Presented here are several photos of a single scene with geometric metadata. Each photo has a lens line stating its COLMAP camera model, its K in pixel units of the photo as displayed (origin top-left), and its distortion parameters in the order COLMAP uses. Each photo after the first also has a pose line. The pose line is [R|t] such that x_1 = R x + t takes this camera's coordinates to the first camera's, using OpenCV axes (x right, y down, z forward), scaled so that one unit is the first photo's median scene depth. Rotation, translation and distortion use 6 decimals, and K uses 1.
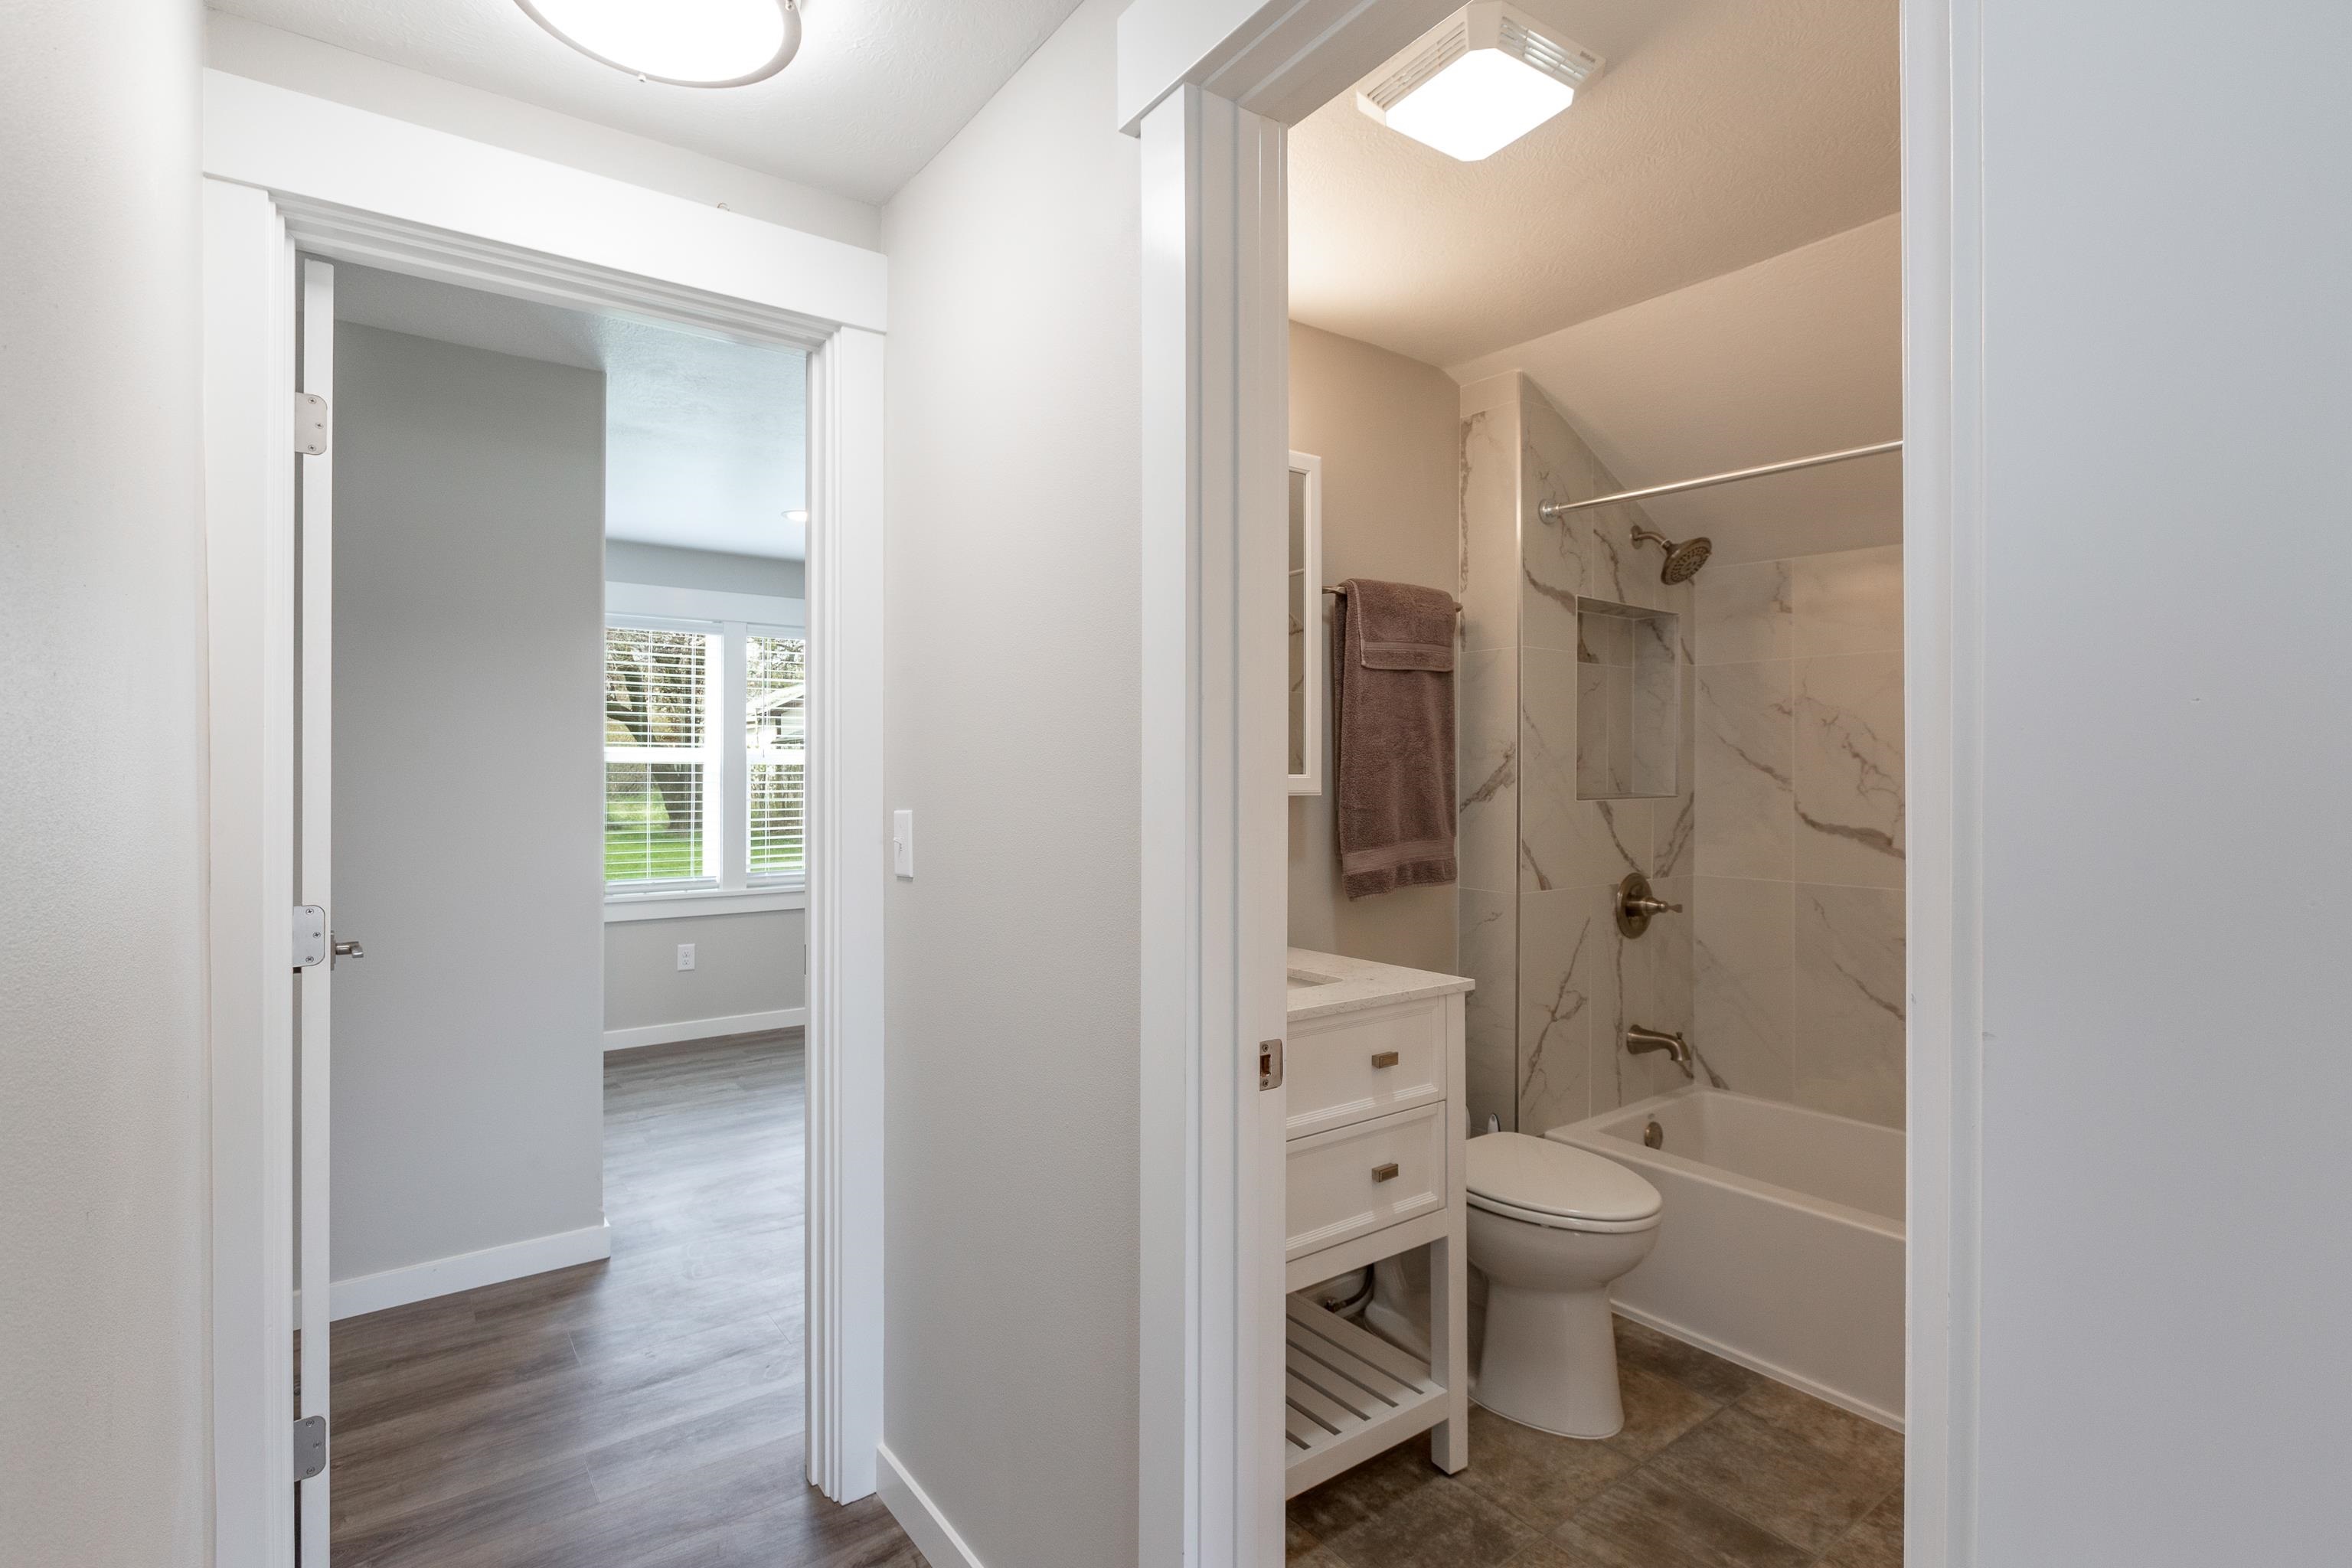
lens RADIAL K [[1117.4, 0, 1184.6], [0, 1117.4, 775.5], [0, 0, 1]] dist [-0.000870, -0.000366]
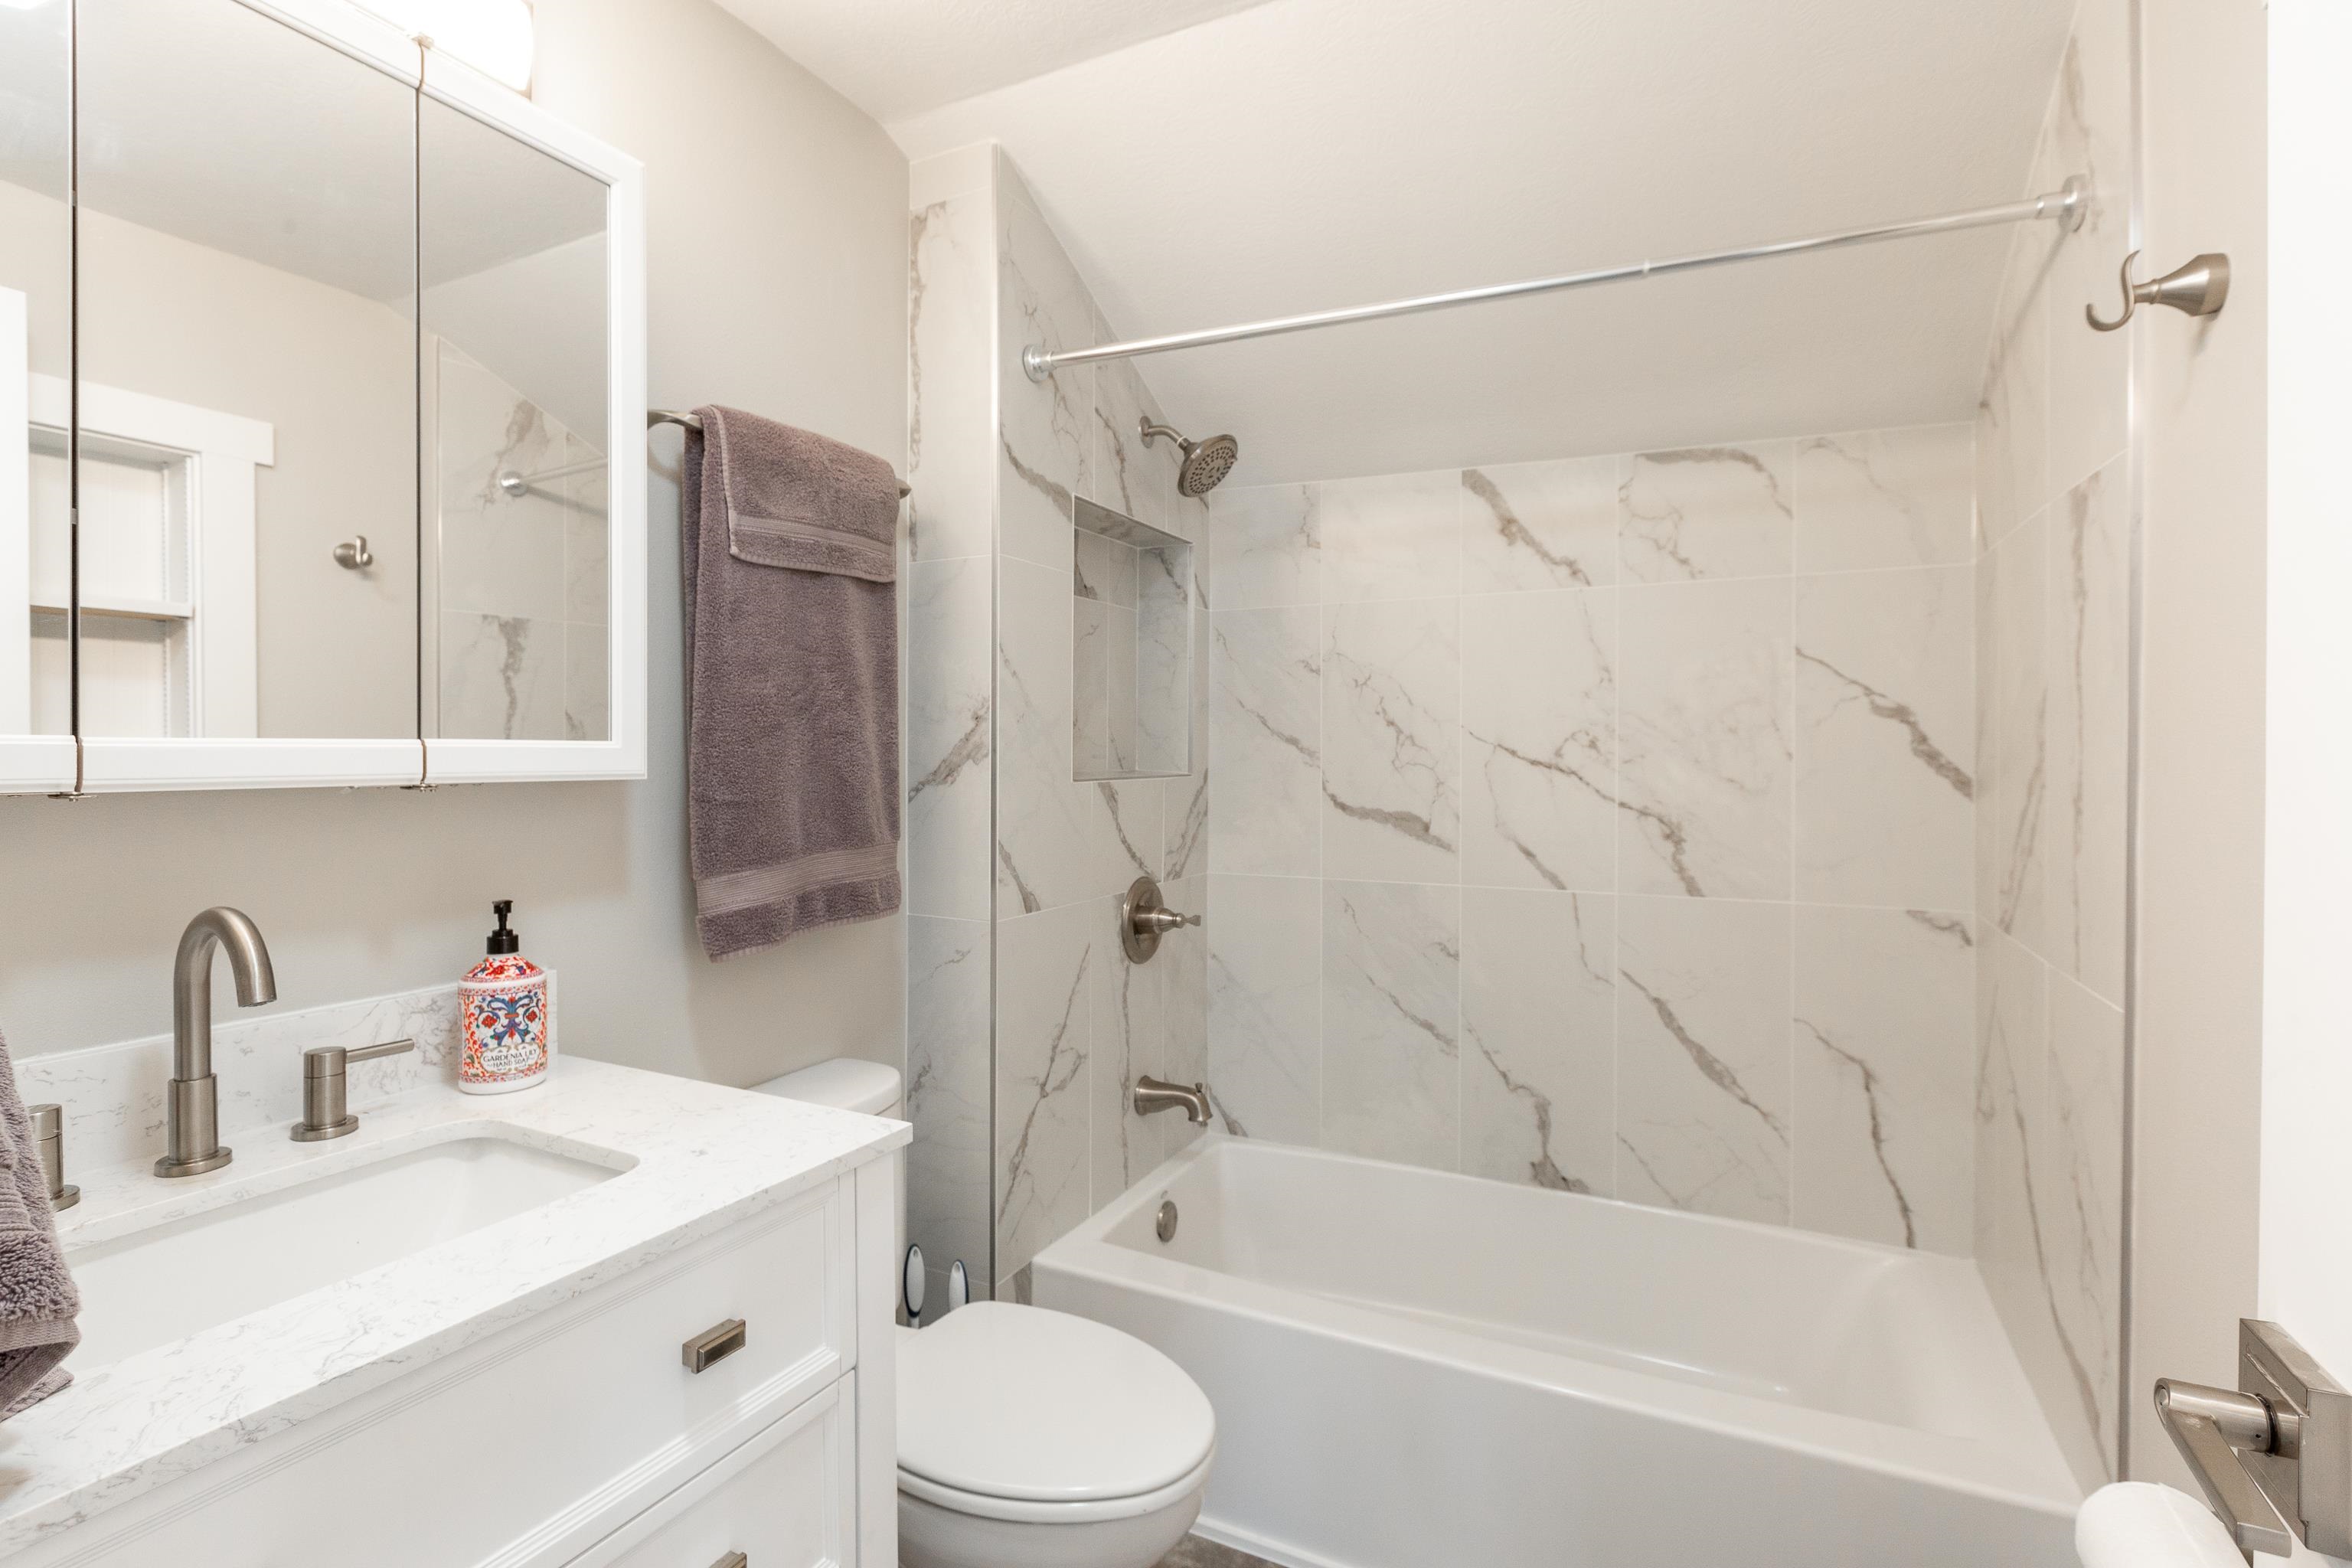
lens RADIAL K [[1110.0, 0, 1182.4], [0, 1110.0, 756.9], [0, 0, 1]] dist [-0.030302, -0.000134]
pose [[0.897861, -0.001513, 0.440277, 0.104366], [0.000457, 0.999997, 0.002505, 0.004589], [-0.440279, -0.002048, 0.897858, 0.341878]]
